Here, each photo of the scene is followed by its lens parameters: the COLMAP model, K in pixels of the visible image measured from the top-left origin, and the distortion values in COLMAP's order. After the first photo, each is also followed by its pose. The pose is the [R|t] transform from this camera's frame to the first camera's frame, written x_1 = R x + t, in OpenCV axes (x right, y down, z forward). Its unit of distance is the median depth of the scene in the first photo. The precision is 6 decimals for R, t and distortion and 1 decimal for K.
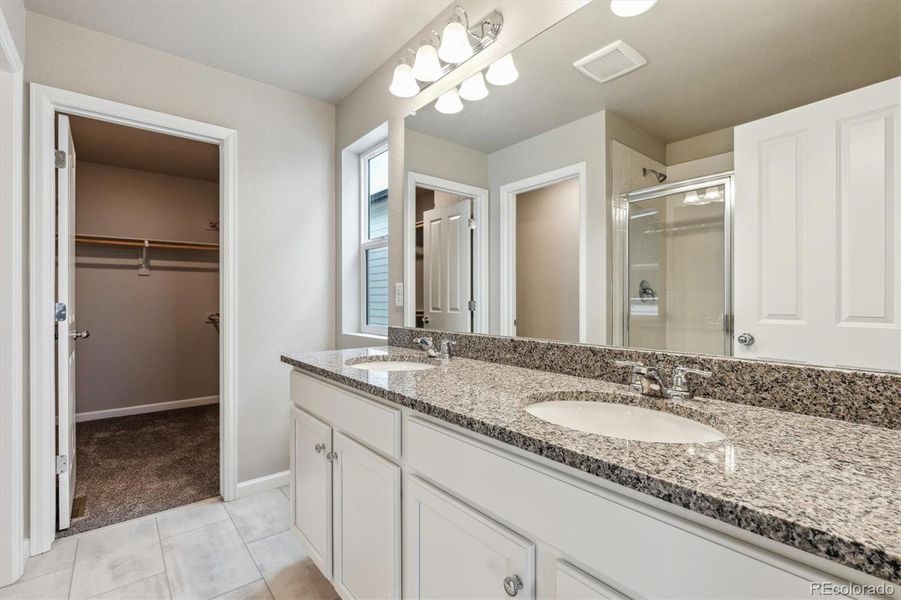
lens RADIAL K [[409.3, 0, 450.5], [0, 409.3, 300.0], [0, 0, 1]] dist [-0.000914, -0.000055]
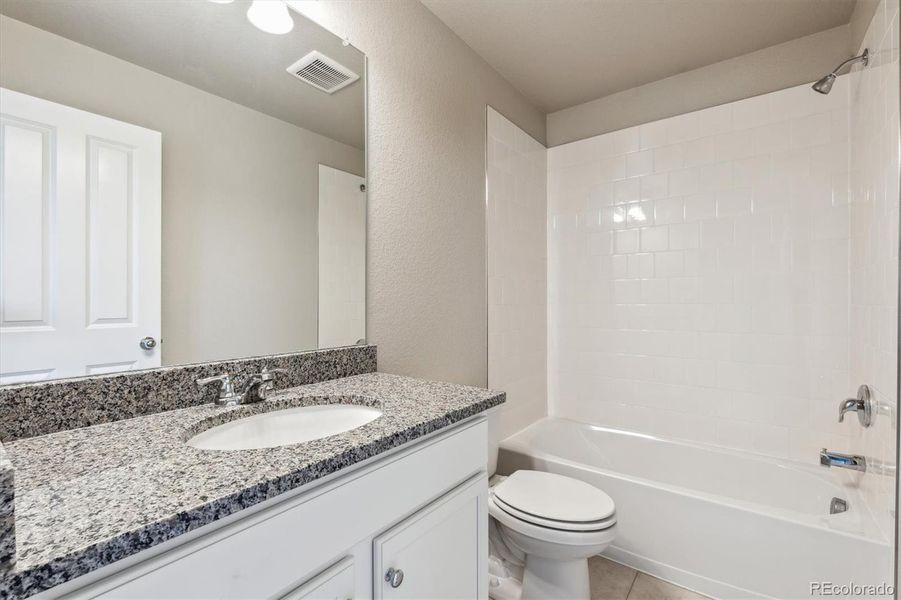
lens RADIAL K [[390.6, 0, 452.8], [0, 390.6, 301.0], [0, 0, 1]] dist [-0.003596, 0.000269]
pose [[-0.169205, 0.002853, 0.985577, -0.780310], [0.002509, 0.999994, -0.002464, -0.013362], [-0.985578, 0.002056, -0.169211, 0.918660]]
